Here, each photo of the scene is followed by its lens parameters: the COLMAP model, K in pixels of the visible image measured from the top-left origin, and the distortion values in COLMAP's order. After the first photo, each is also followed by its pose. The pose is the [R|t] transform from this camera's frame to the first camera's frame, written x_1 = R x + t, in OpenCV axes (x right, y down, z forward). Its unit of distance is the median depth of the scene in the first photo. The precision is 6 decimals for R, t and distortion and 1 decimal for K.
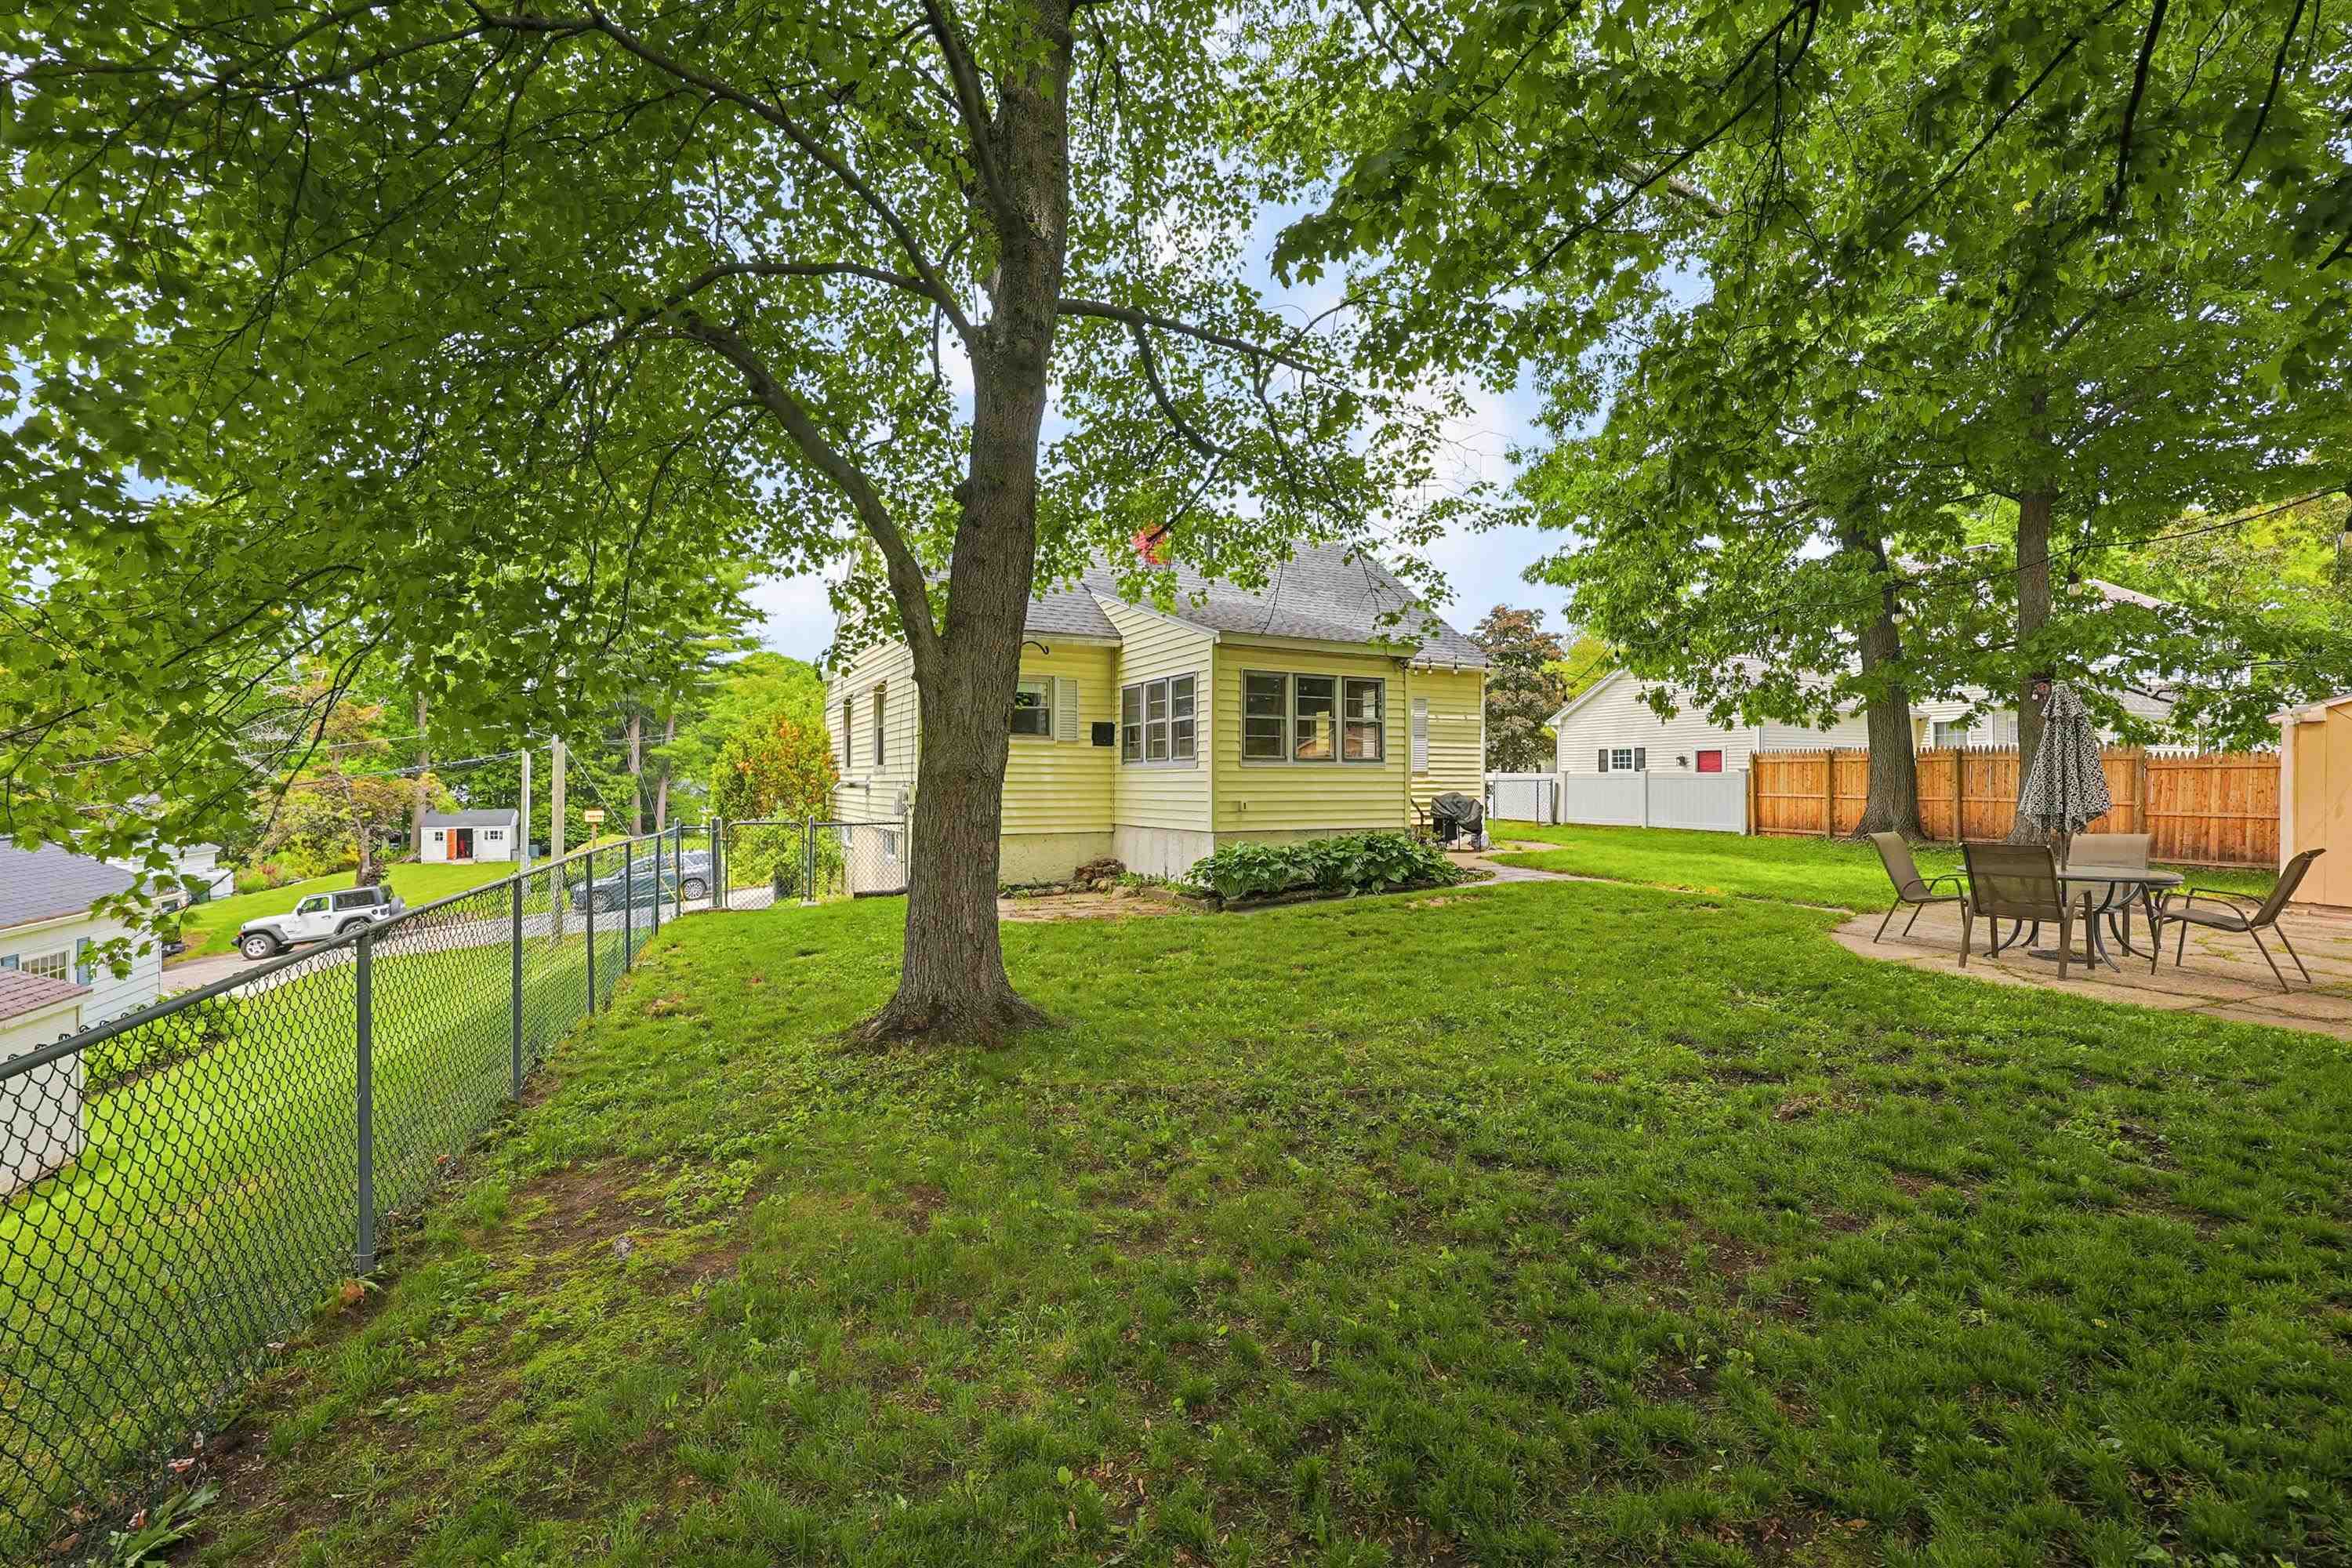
lens RADIAL K [[1013.3, 0, 1157.2], [0, 1013.3, 783.8], [0, 0, 1]] dist [-0.003177, 0.000468]
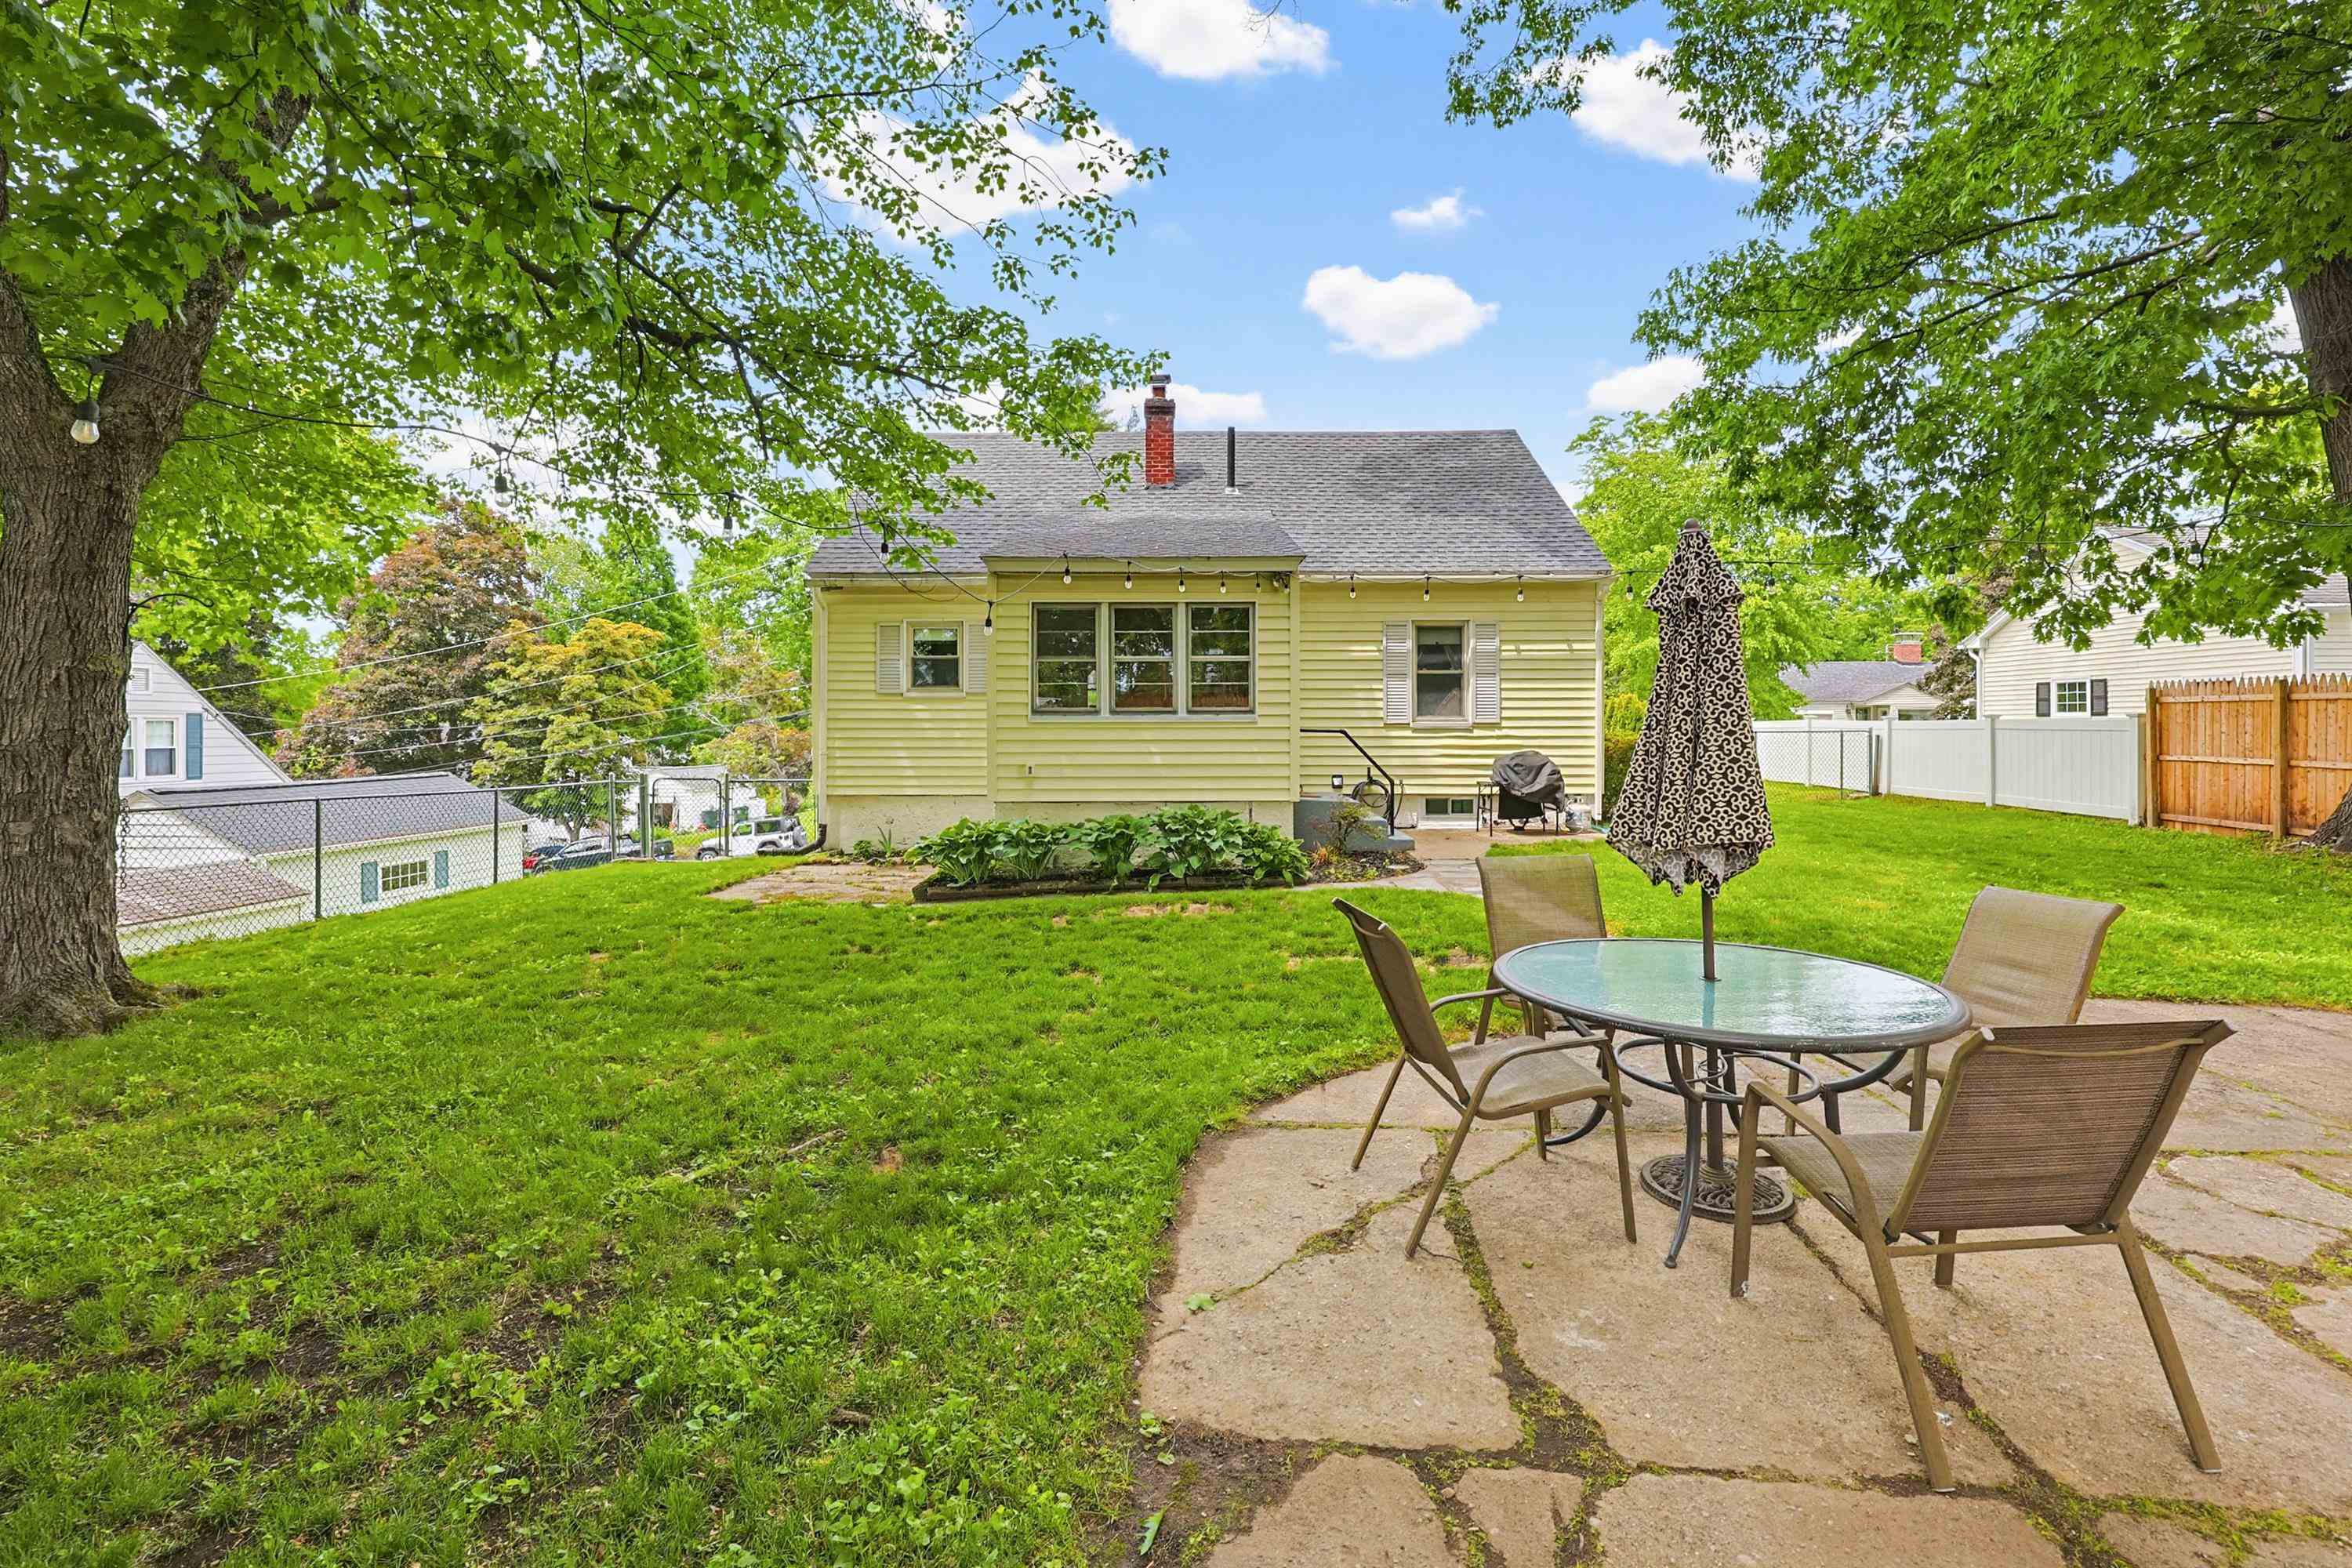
lens RADIAL K [[1013.3, 0, 1162.4], [0, 1013.3, 721.9], [0, 0, 1]] dist [-0.003177, 0.000468]
pose [[0.882058, -0.005271, -0.471112, 0.395937], [0.001809, 0.999968, -0.007801, -0.006997], [0.471138, 0.006029, 0.882039, 0.233603]]
